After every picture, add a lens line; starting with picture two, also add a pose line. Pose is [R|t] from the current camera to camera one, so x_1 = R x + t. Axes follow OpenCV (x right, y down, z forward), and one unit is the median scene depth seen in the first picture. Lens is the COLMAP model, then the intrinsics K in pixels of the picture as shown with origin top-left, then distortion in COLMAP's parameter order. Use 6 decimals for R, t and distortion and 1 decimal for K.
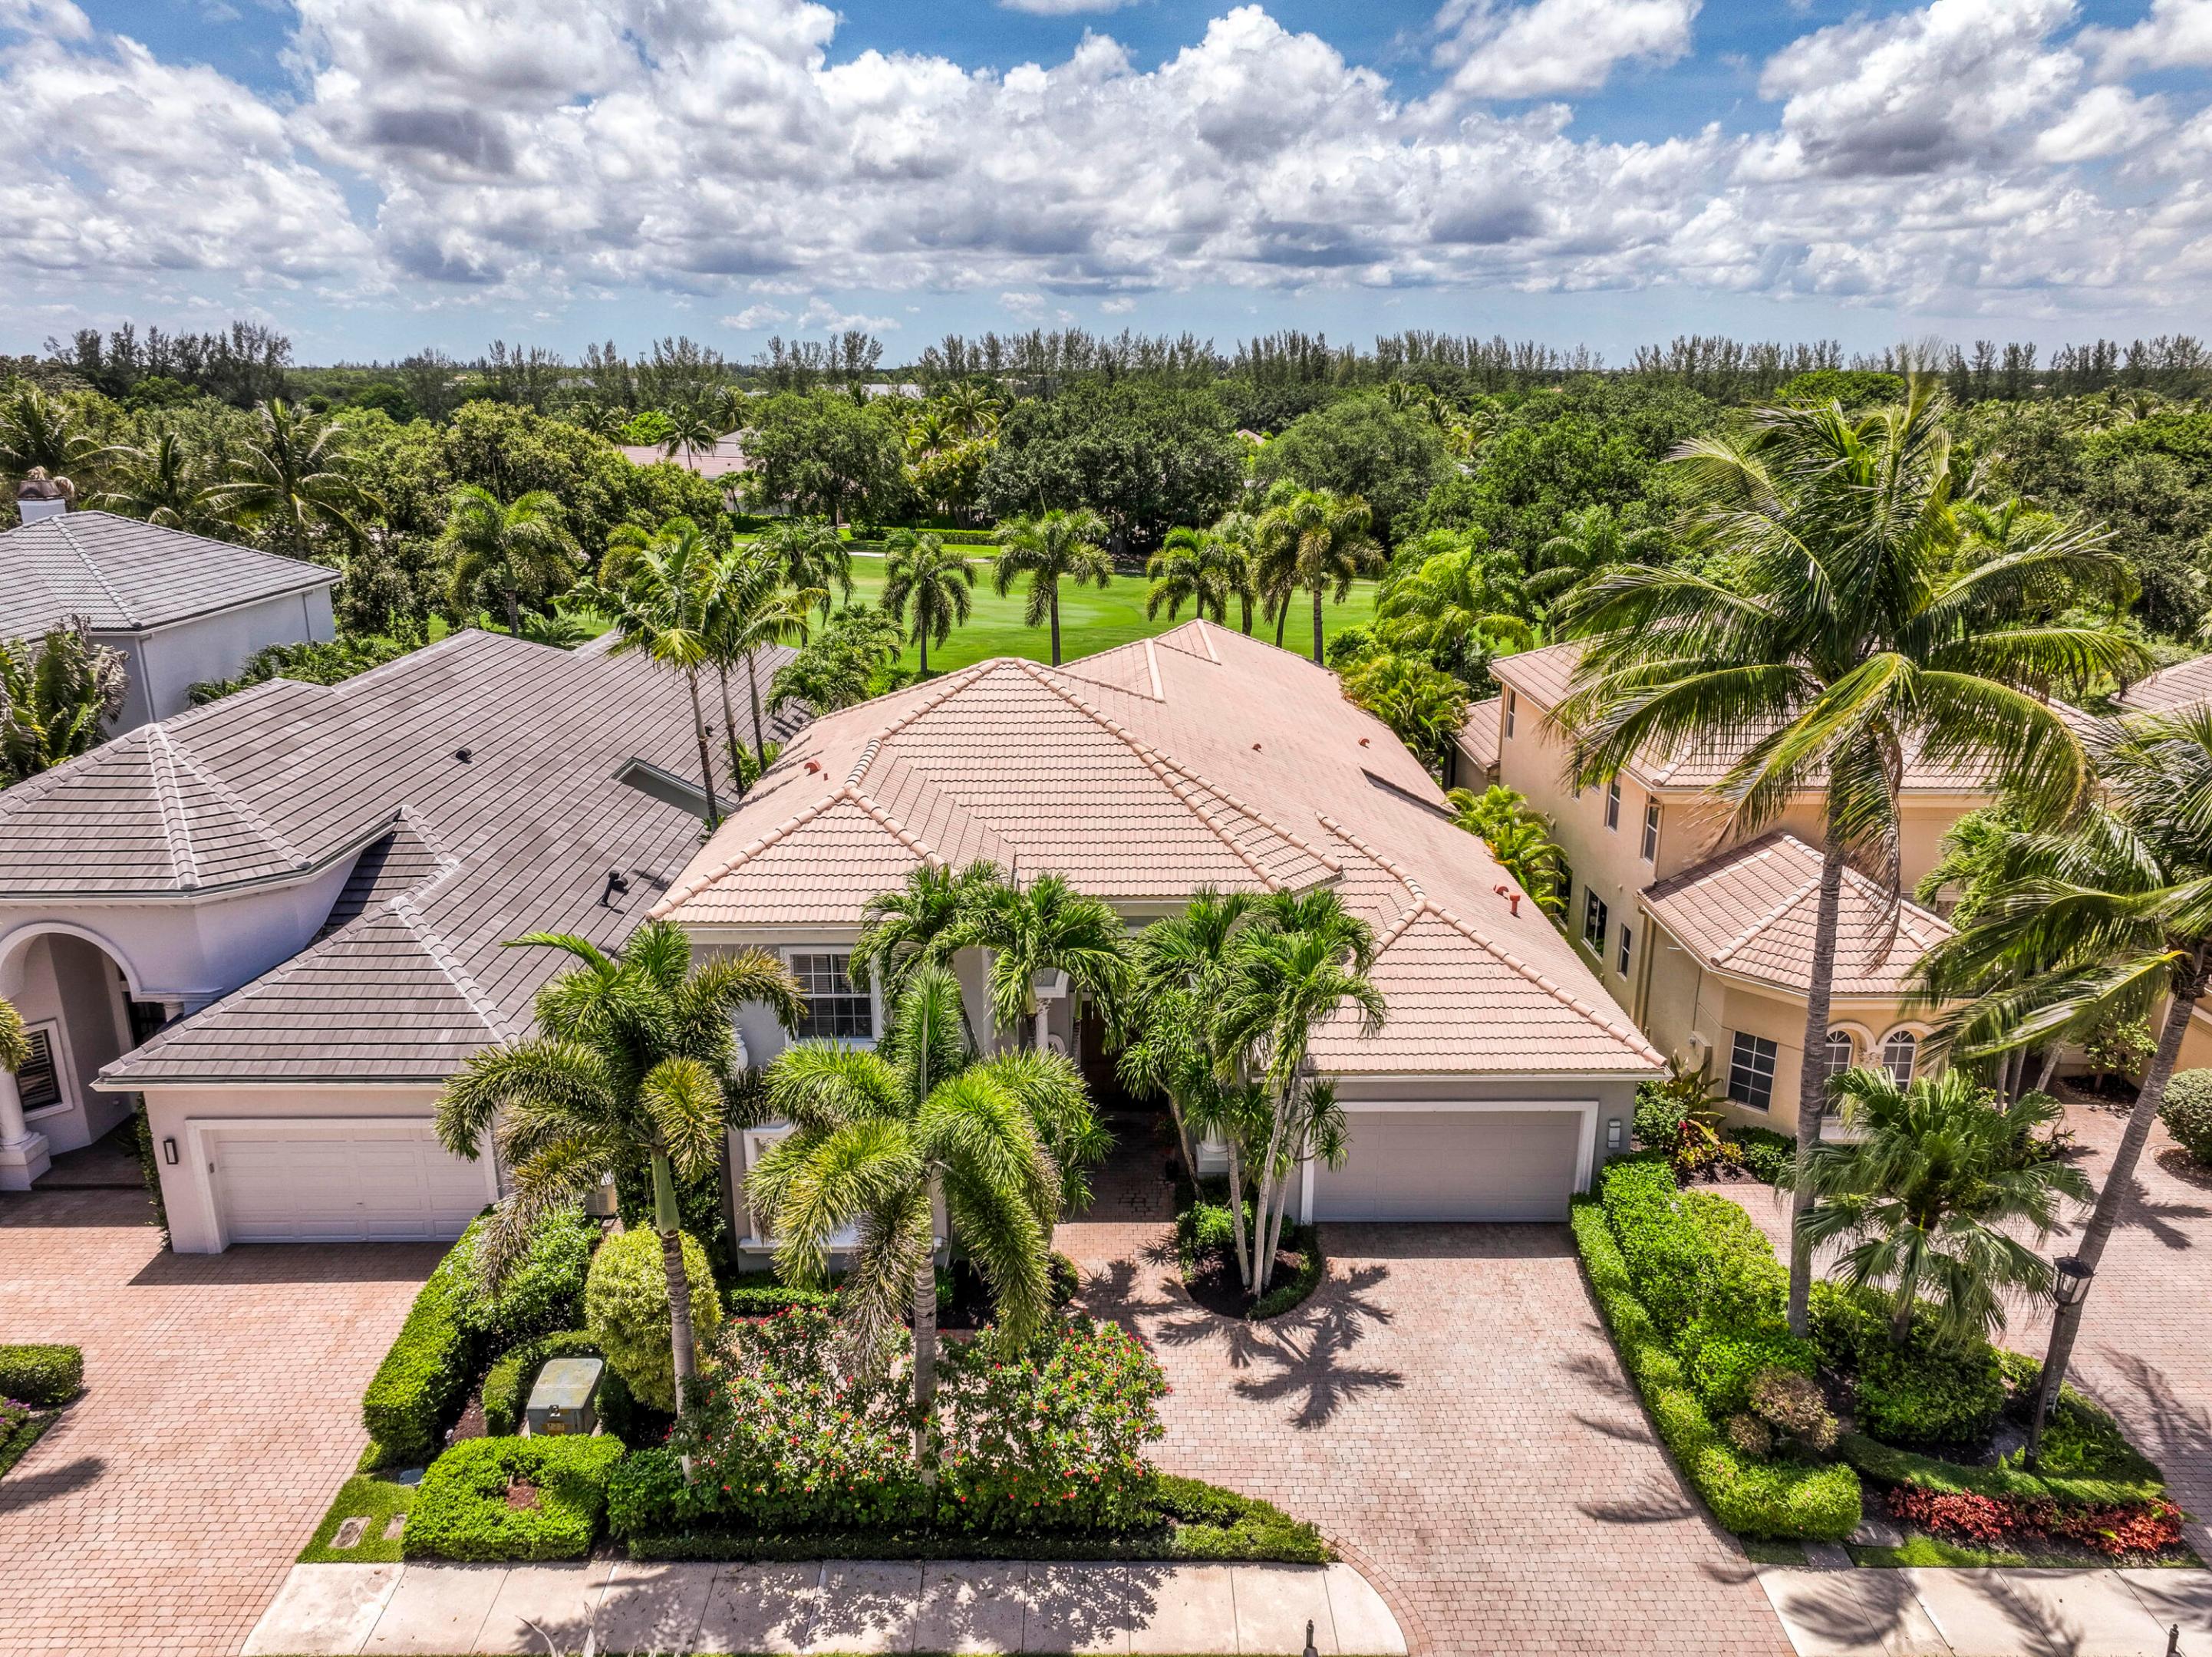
lens RADIAL K [[1559.4, 0, 1113.0], [0, 1559.4, 833.2], [0, 0, 1]] dist [-0.010574, 0.032560]
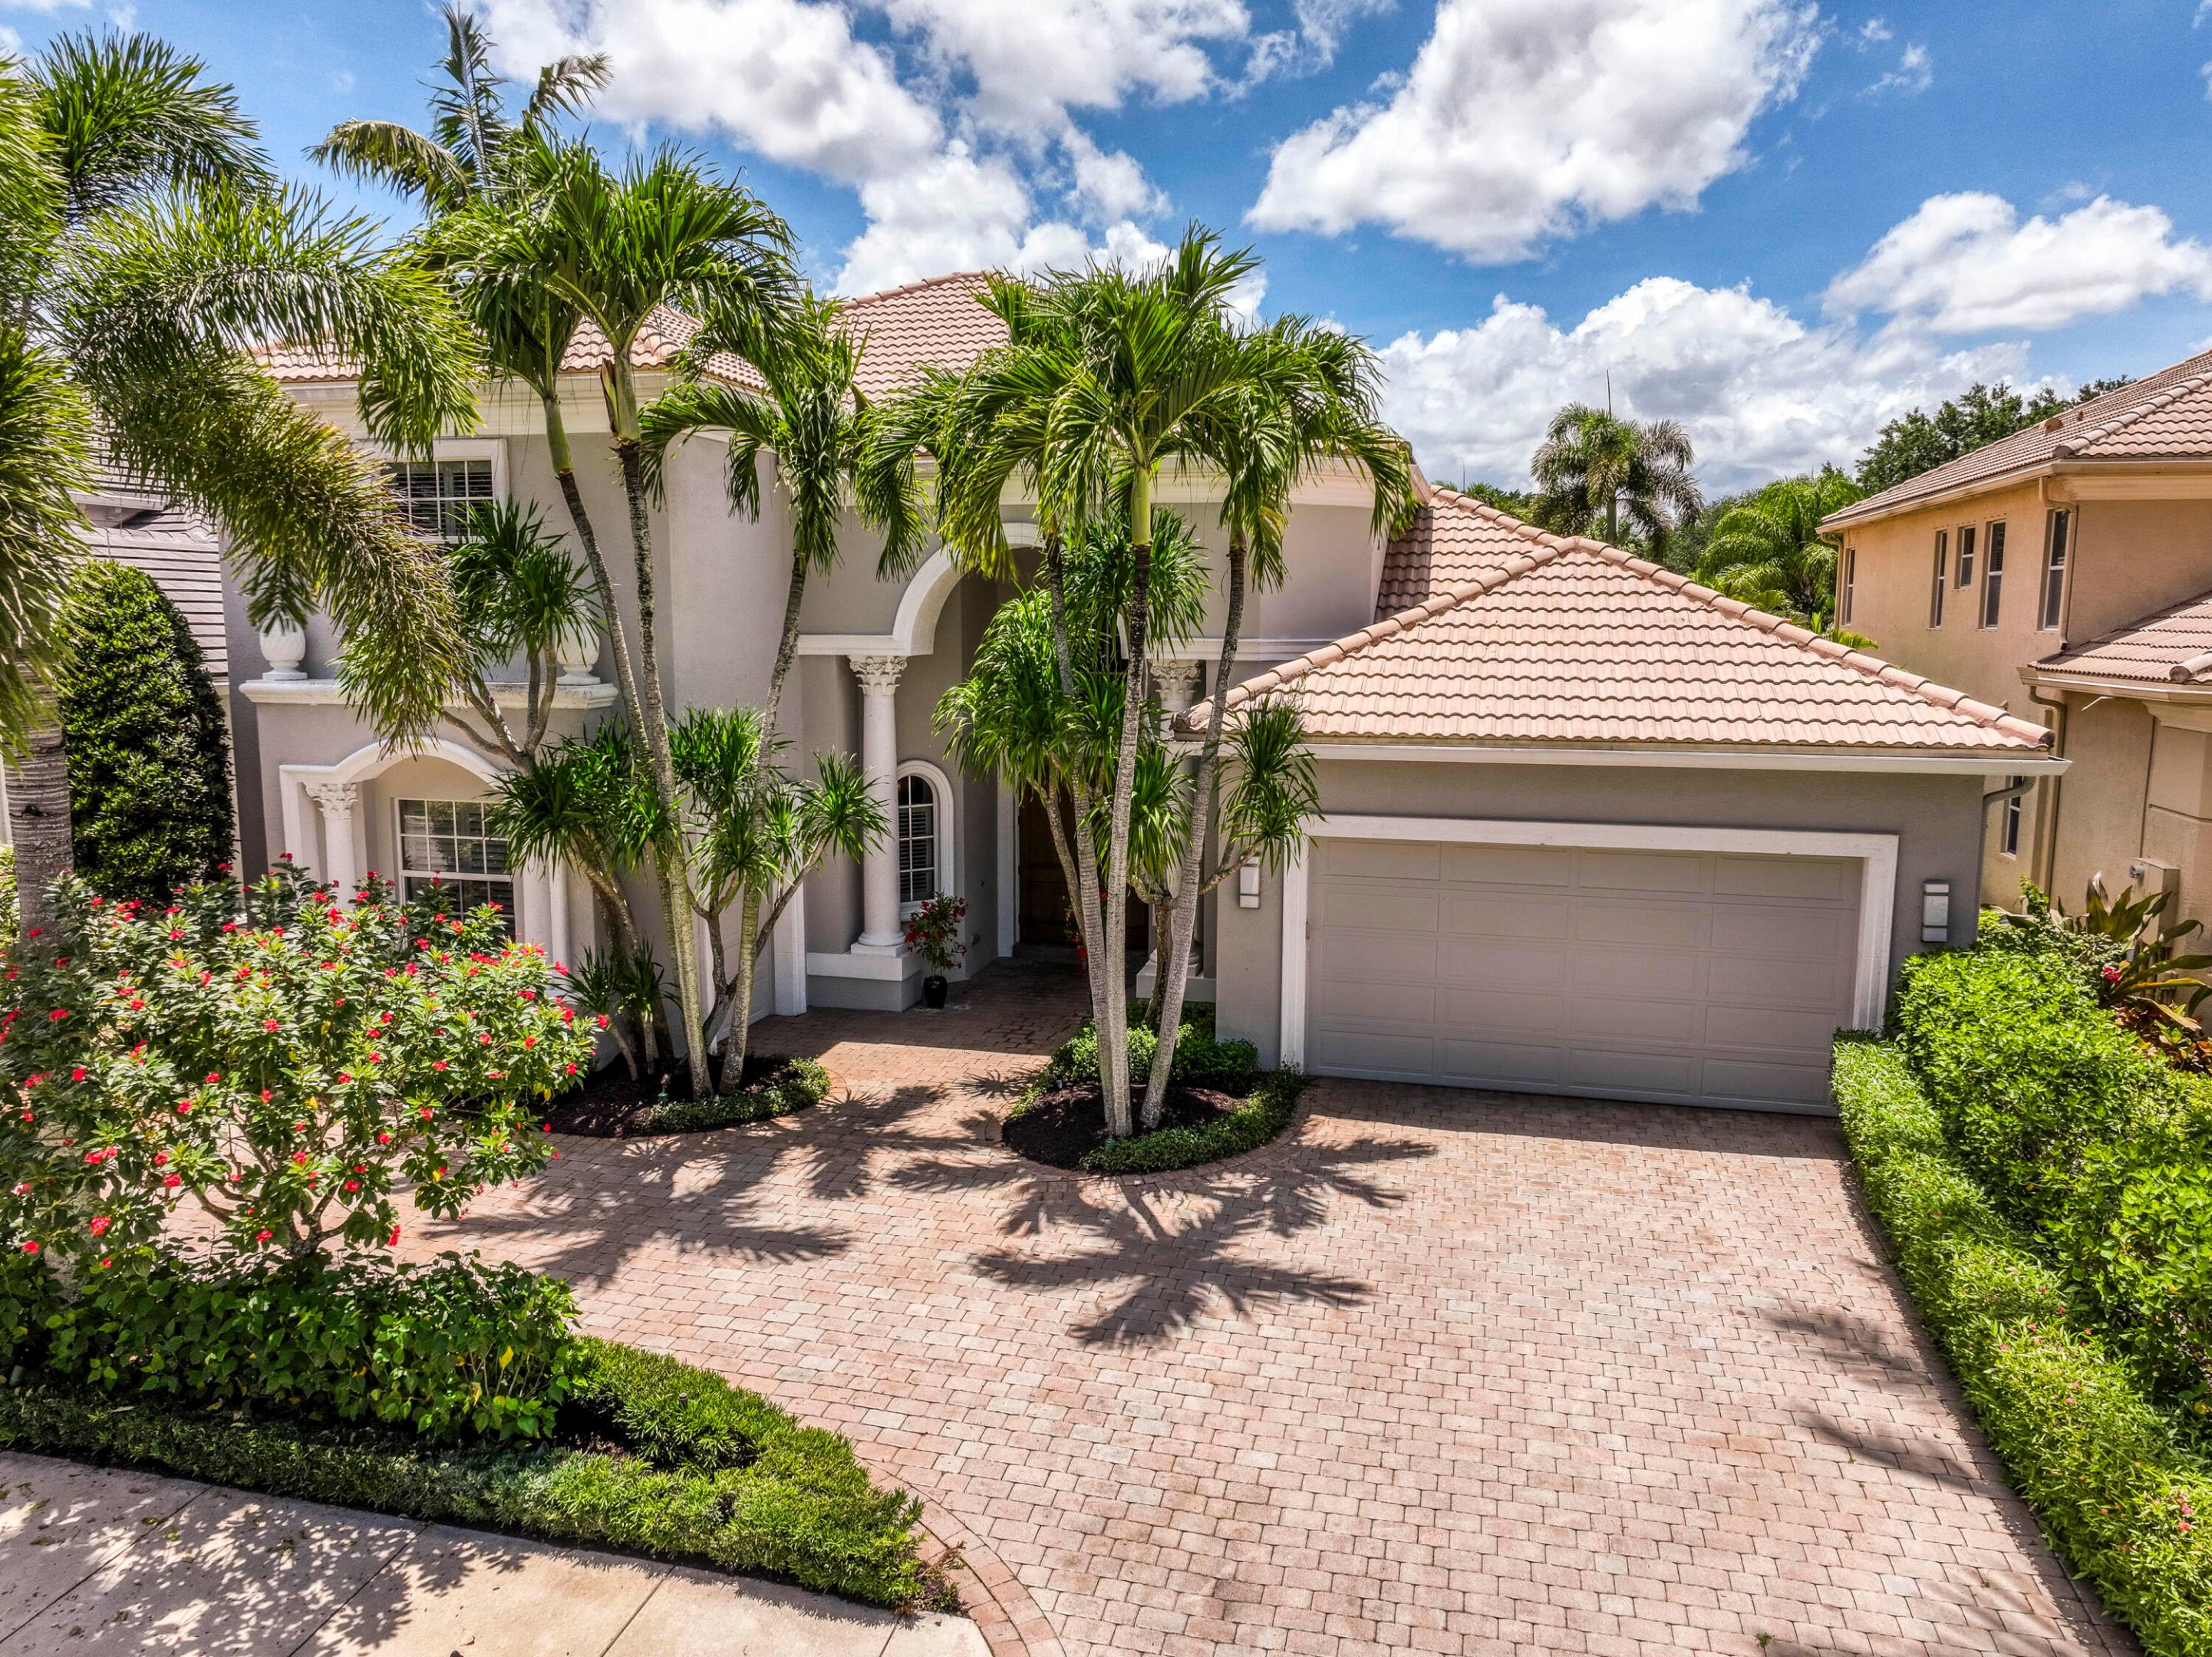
lens RADIAL K [[1559.4, 0, 1113.0], [0, 1559.4, 833.2], [0, 0, 1]] dist [-0.010574, 0.032560]
pose [[0.968334, 0.040164, -0.246405, 0.218567], [-0.076538, 0.987208, -0.139867, 0.285852], [0.237635, 0.154297, 0.959021, 0.540373]]
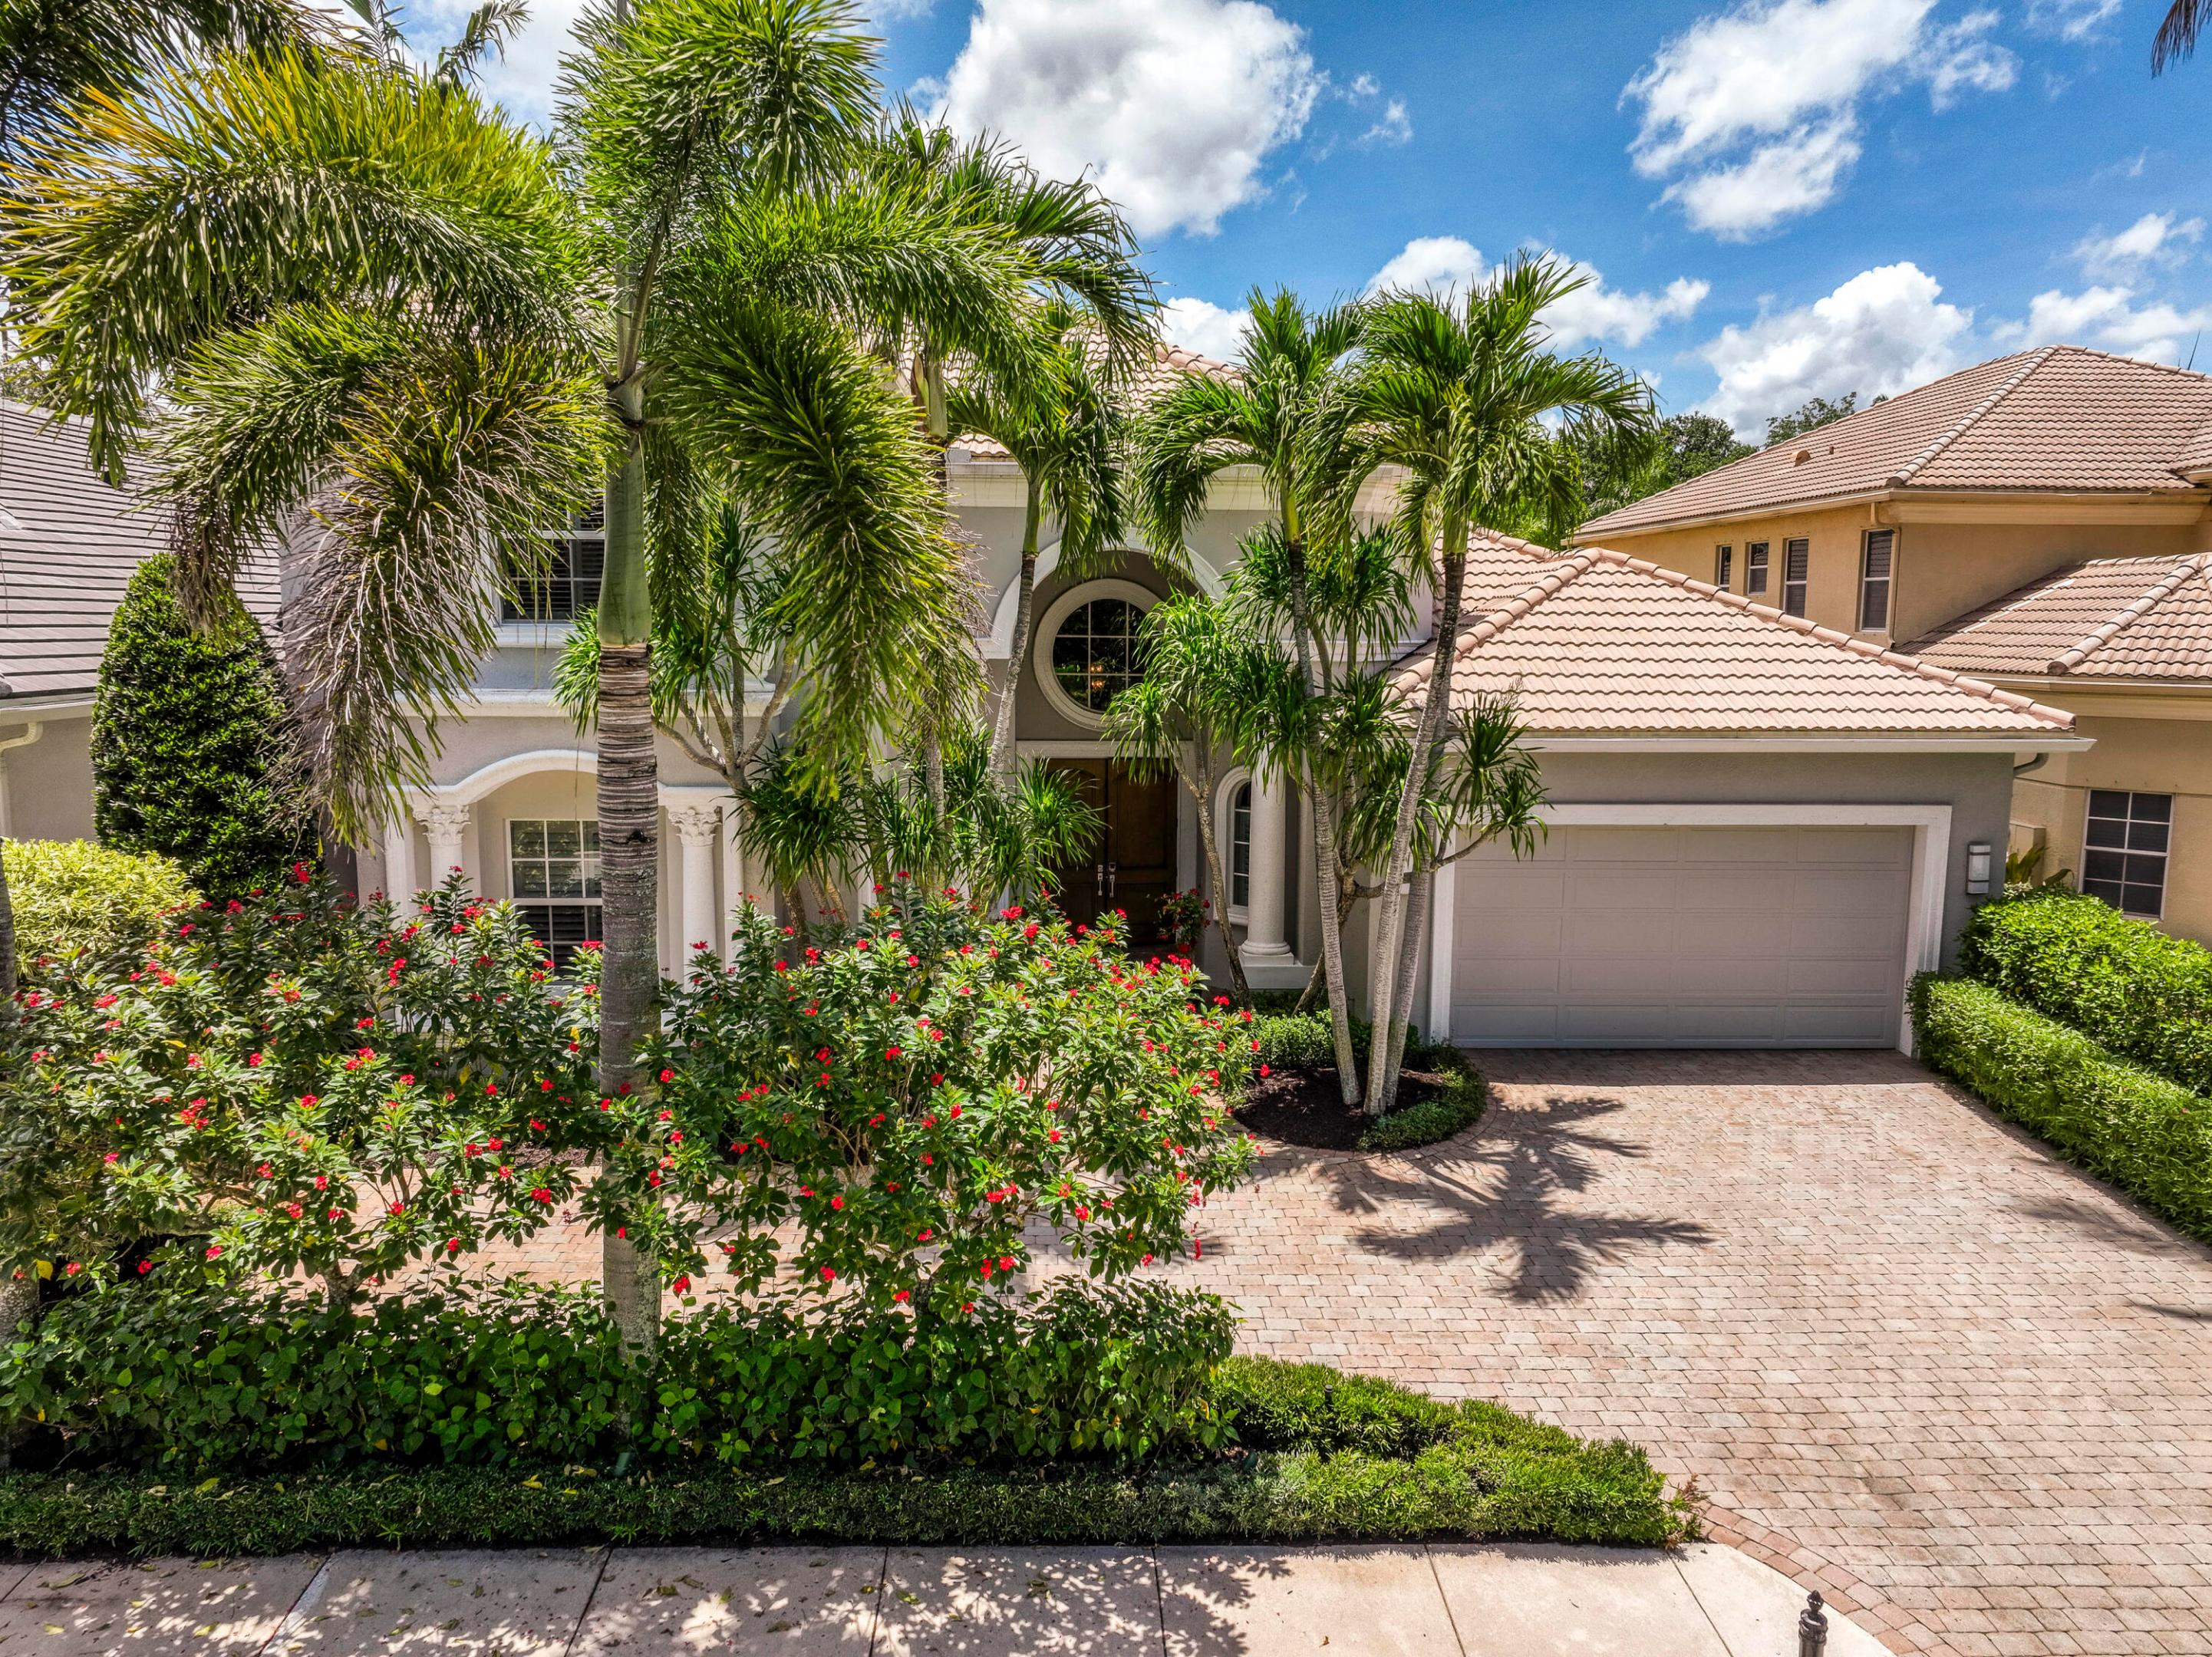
lens RADIAL K [[1559.4, 0, 1113.0], [0, 1559.4, 833.2], [0, 0, 1]] dist [-0.010574, 0.032560]
pose [[0.999447, 0.003169, 0.033113, -0.011934], [0.001853, 0.988603, -0.150532, 0.297001], [-0.033213, 0.150510, 0.988050, 0.504282]]
